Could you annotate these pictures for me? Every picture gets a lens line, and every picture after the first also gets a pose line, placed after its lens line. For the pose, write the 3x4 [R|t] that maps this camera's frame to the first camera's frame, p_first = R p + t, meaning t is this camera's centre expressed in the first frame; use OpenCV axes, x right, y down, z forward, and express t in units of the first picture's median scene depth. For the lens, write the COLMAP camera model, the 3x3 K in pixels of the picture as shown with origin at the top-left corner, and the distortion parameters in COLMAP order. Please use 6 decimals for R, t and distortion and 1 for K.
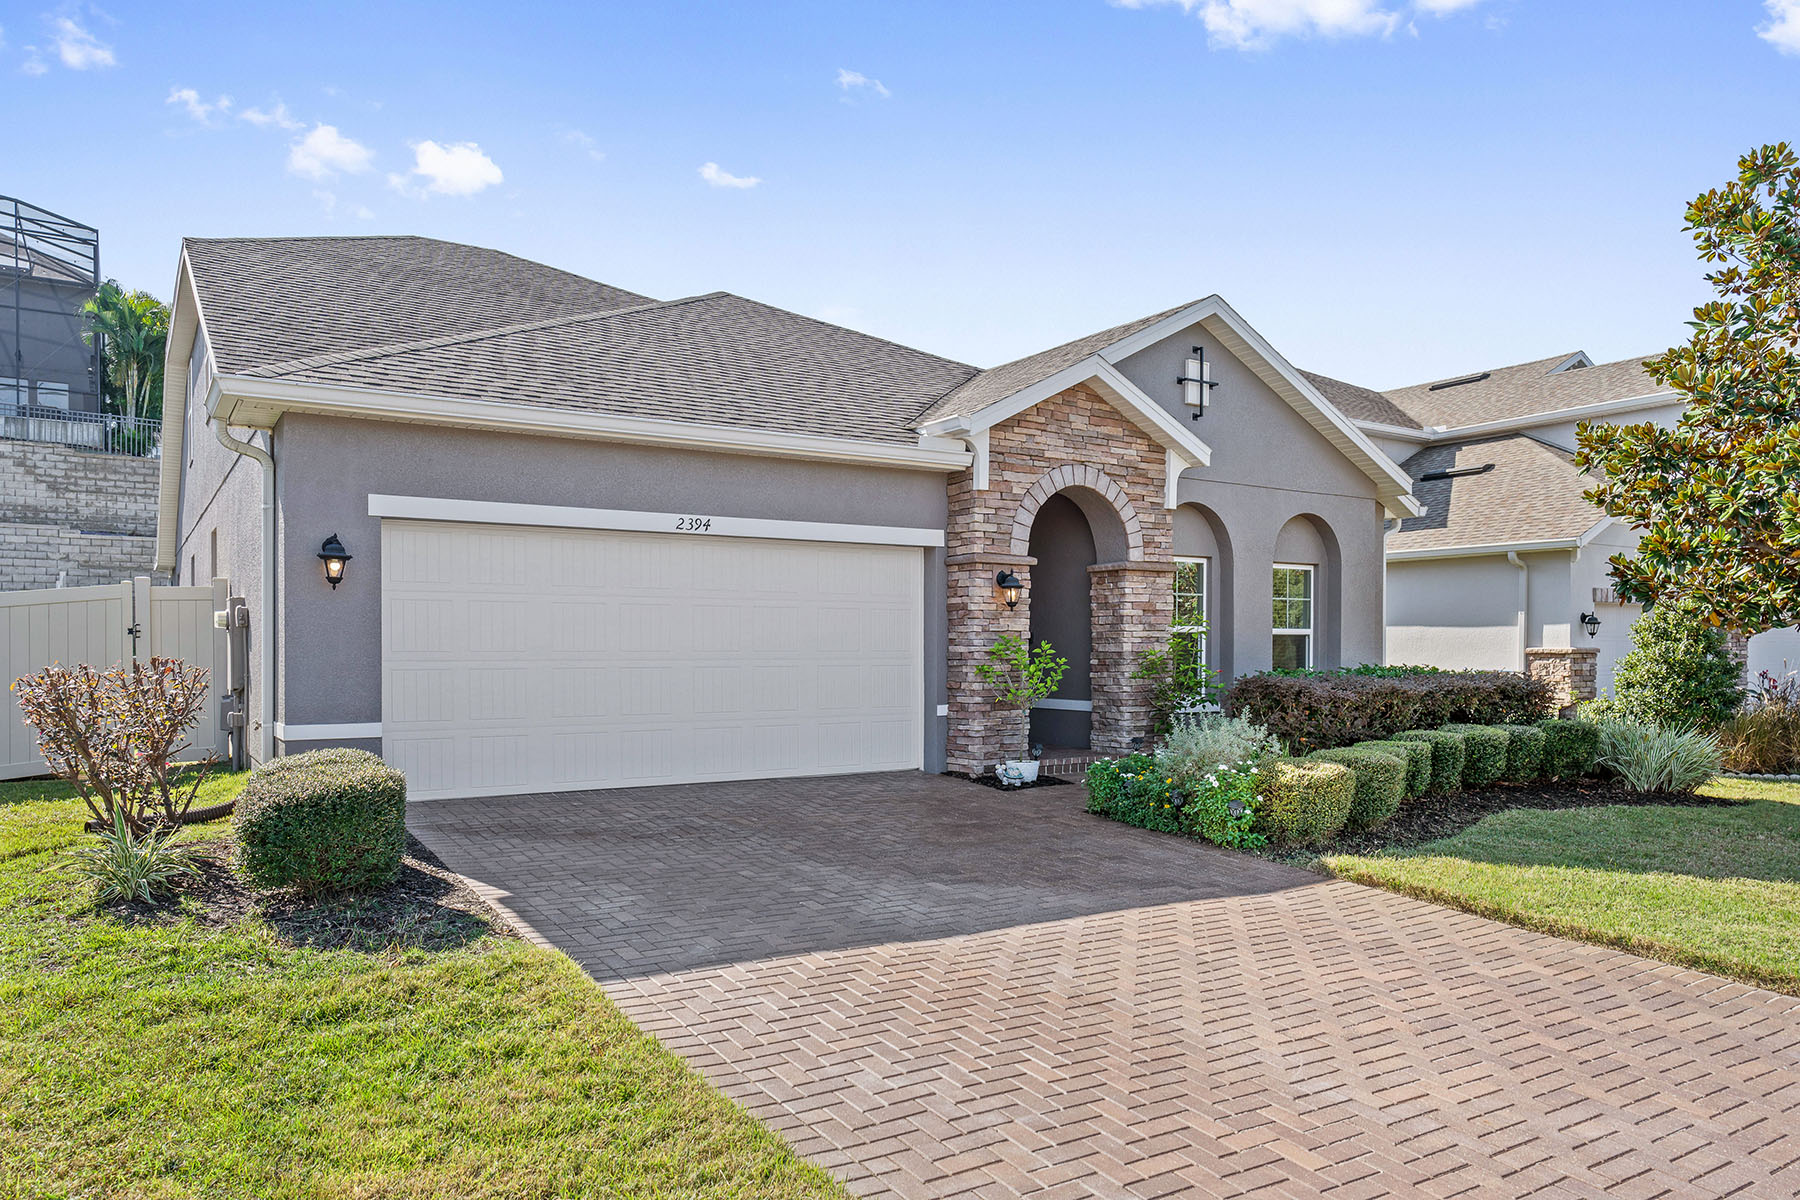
lens RADIAL K [[1234.4, 0, 900.0], [0, 1234.4, 600.0], [0, 0, 1]] dist [-0.004283, -0.003204]
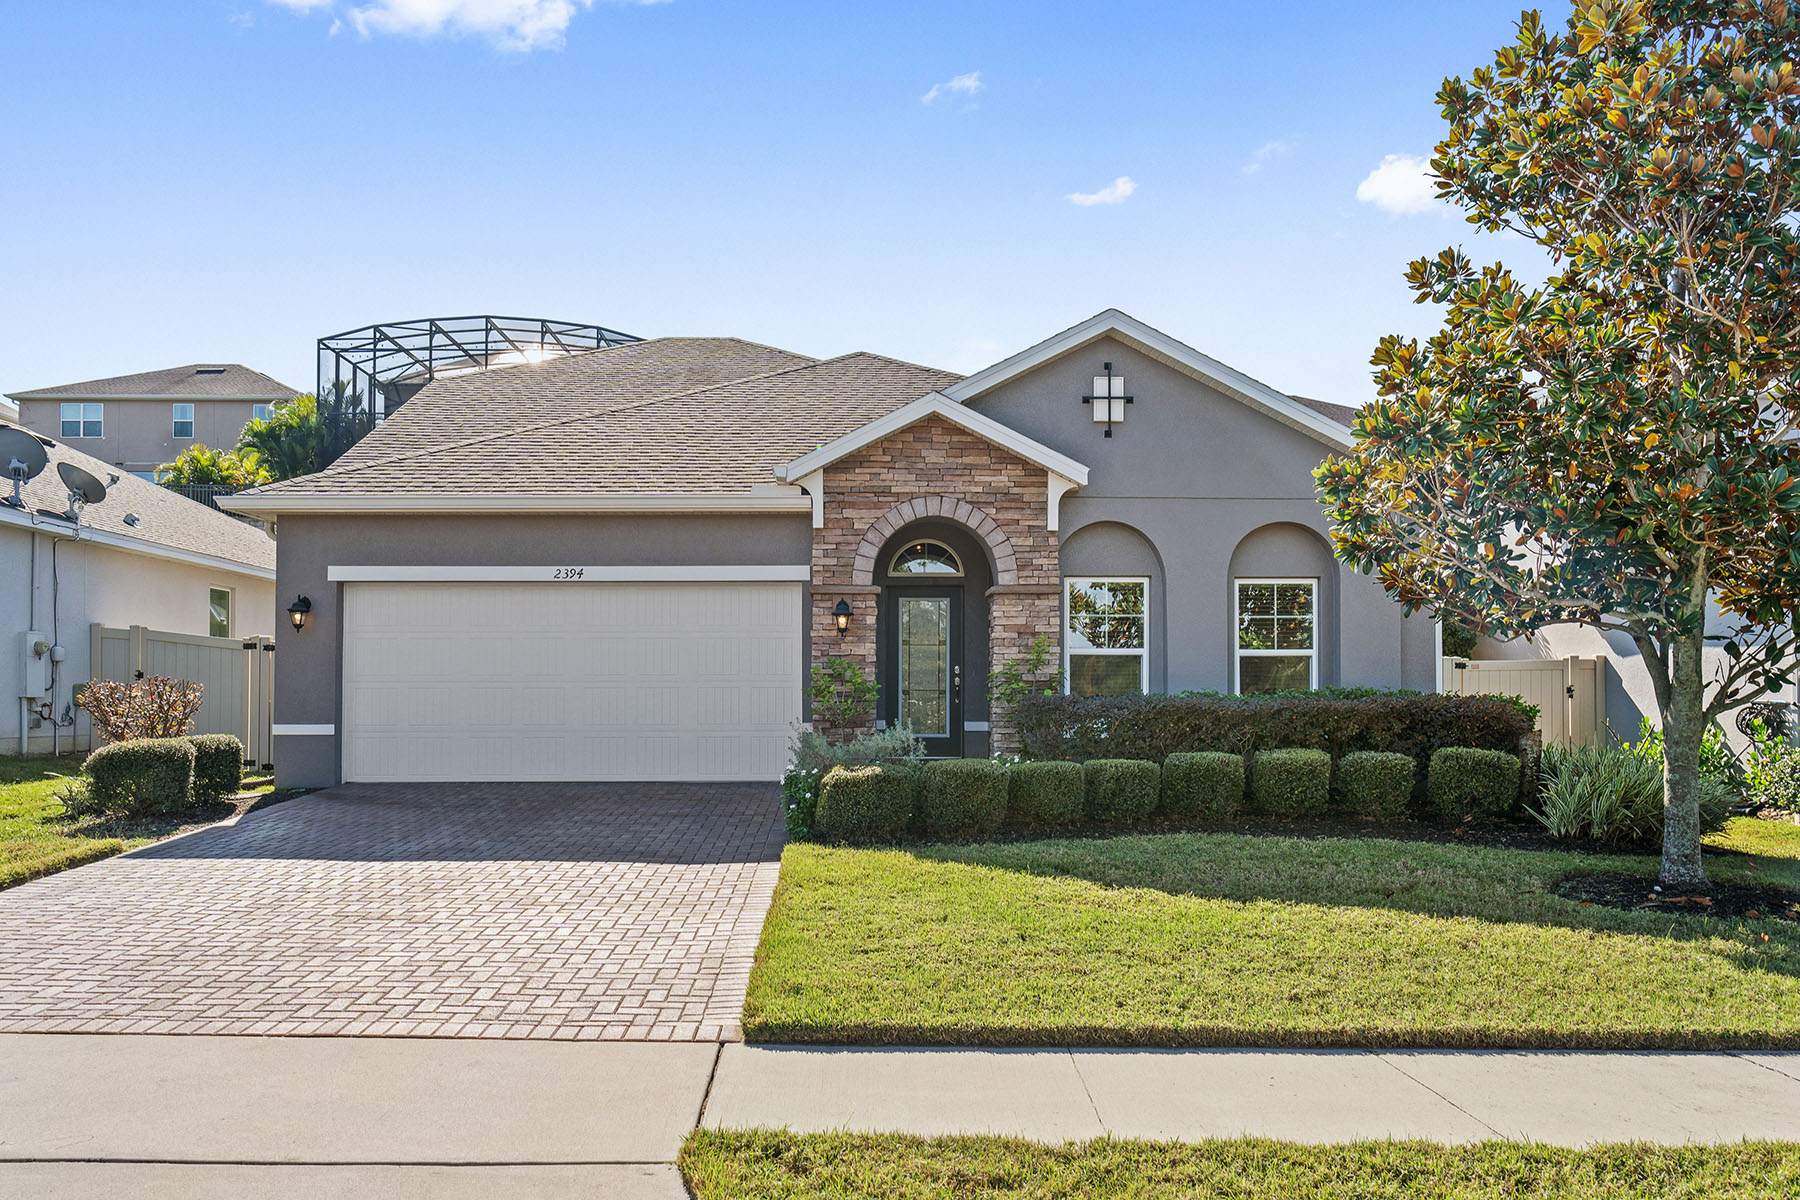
lens RADIAL K [[1413.3, 0, 900.0], [0, 1413.3, 600.0], [0, 0, 1]] dist [0.002951, 0.000853]
pose [[0.847113, -0.043011, -0.529669, 0.744996], [0.022556, 0.998731, -0.045027, 0.032097], [0.530934, 0.026196, 0.847008, -0.034990]]
